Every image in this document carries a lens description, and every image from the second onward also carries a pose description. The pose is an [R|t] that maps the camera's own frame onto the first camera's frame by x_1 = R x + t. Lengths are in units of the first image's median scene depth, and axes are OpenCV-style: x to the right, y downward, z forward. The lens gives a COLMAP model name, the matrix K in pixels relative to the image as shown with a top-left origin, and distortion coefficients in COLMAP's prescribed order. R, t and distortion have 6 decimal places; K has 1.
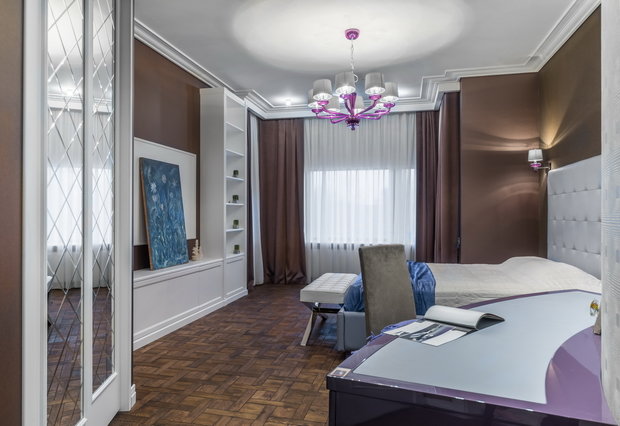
lens RADIAL K [[427.7, 0, 310.0], [0, 427.7, 213.0], [0, 0, 1]] dist [0.001992, 0.001056]
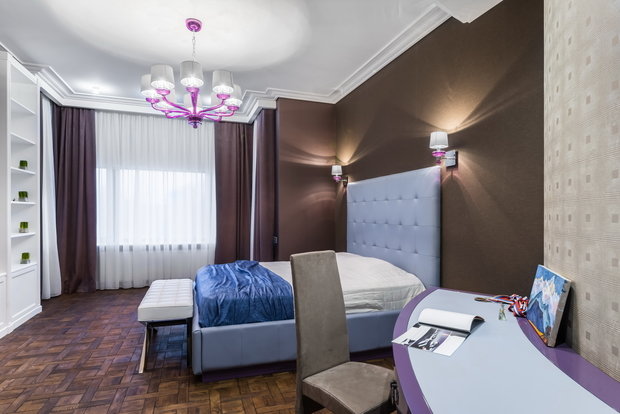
lens RADIAL K [[346.2, 0, 309.8], [0, 346.2, 217.3], [0, 0, 1]] dist [-0.000306, 0.000112]
pose [[0.845883, 0.003545, 0.533356, -0.079548], [-0.012044, 0.999850, 0.012456, -0.009079], [-0.533232, -0.016960, 0.845799, 0.192199]]
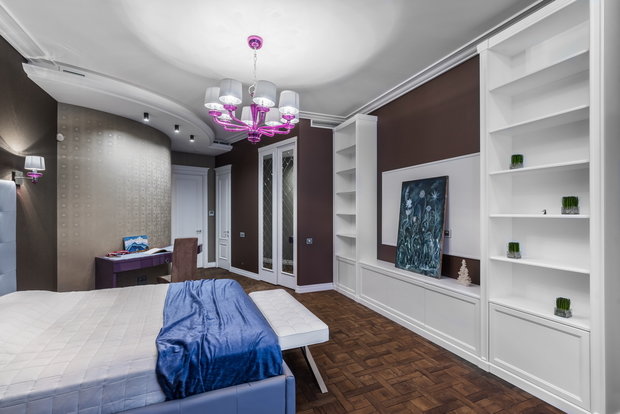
lens RADIAL K [[285.4, 0, 312.3], [0, 285.4, 210.3], [0, 0, 1]] dist [-0.001714, -0.000057]
pose [[-0.806428, 0.003235, -0.591324, 0.308319], [0.010504, 0.999906, -0.008856, -0.031782], [0.591240, -0.013353, -0.806385, 1.332857]]
